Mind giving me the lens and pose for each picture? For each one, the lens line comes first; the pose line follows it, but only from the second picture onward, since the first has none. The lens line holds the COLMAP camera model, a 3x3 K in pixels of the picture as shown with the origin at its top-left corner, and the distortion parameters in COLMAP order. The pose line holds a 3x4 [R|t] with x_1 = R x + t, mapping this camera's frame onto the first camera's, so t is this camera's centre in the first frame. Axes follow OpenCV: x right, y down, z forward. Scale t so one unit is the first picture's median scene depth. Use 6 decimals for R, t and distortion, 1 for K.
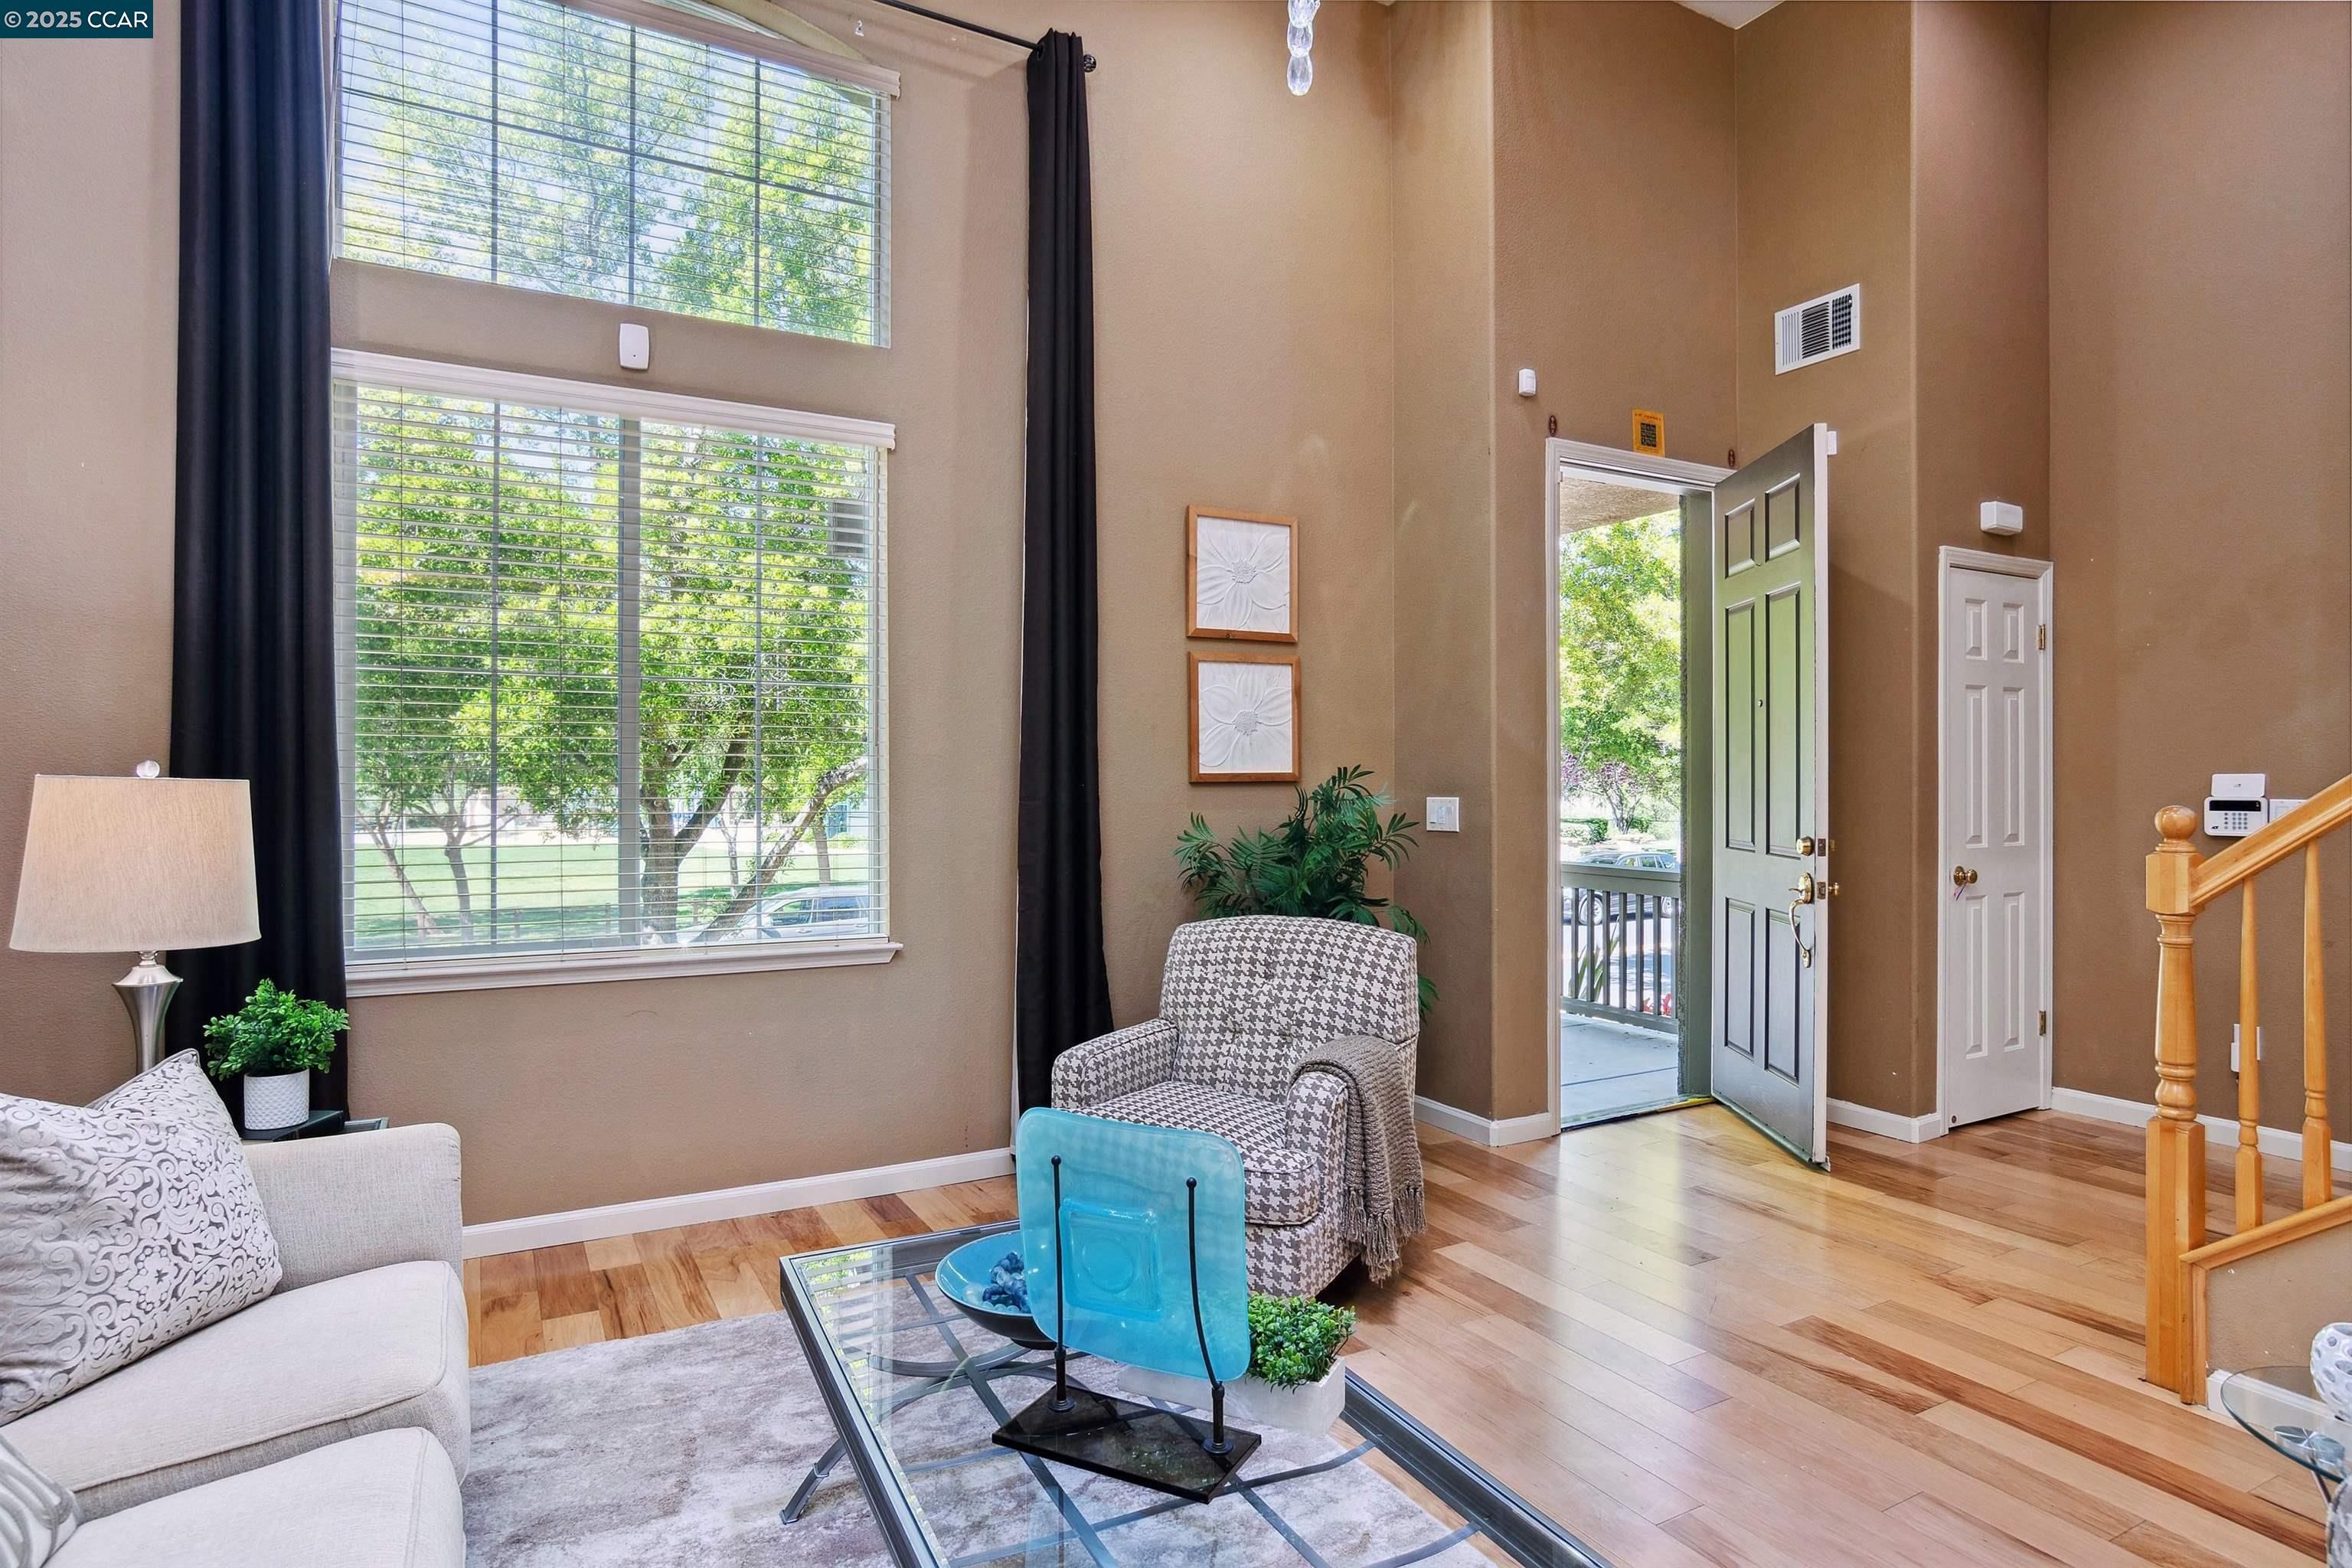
lens RADIAL K [[1284.1, 0, 1171.1], [0, 1284.1, 773.0], [0, 0, 1]] dist [0.004349, 0.001167]
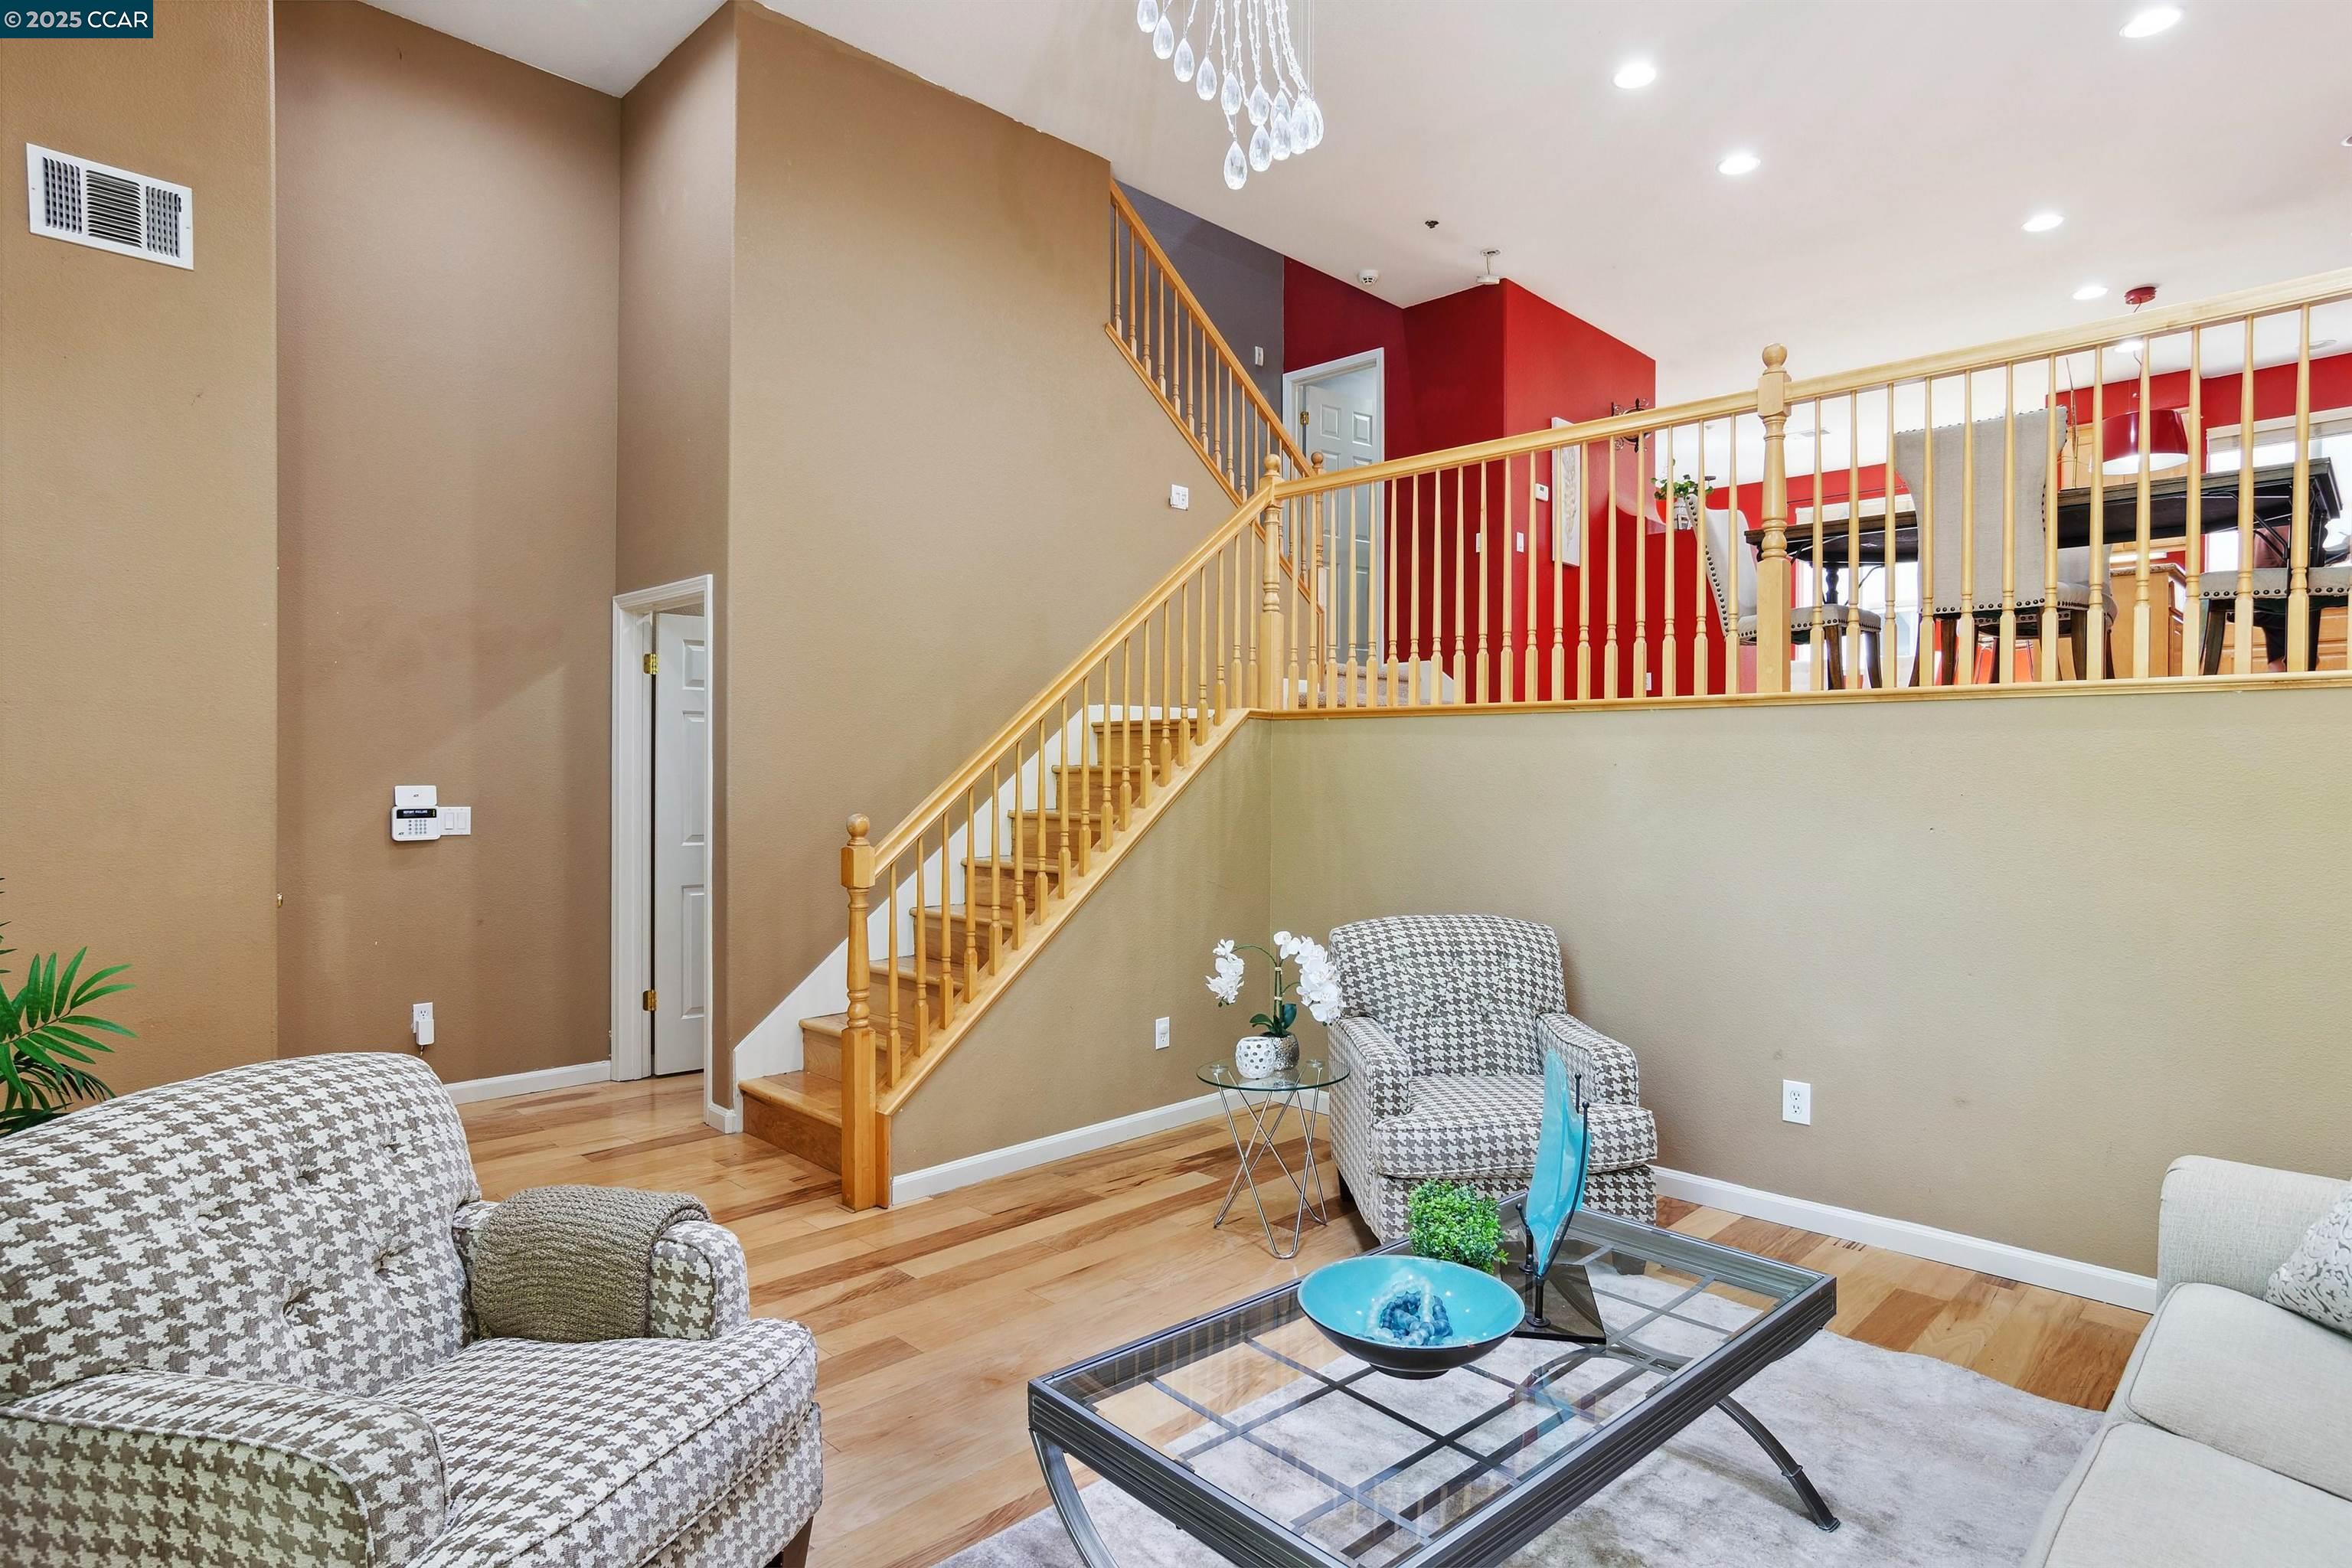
lens RADIAL K [[1284.1, 0, 1176.2], [0, 1284.1, 797.0], [0, 0, 1]] dist [0.004349, 0.001167]
pose [[-0.266351, -0.018867, 0.963691, -0.546279], [-0.008473, 0.999816, 0.017233, -0.017467], [-0.963839, -0.003576, -0.266462, 0.784311]]
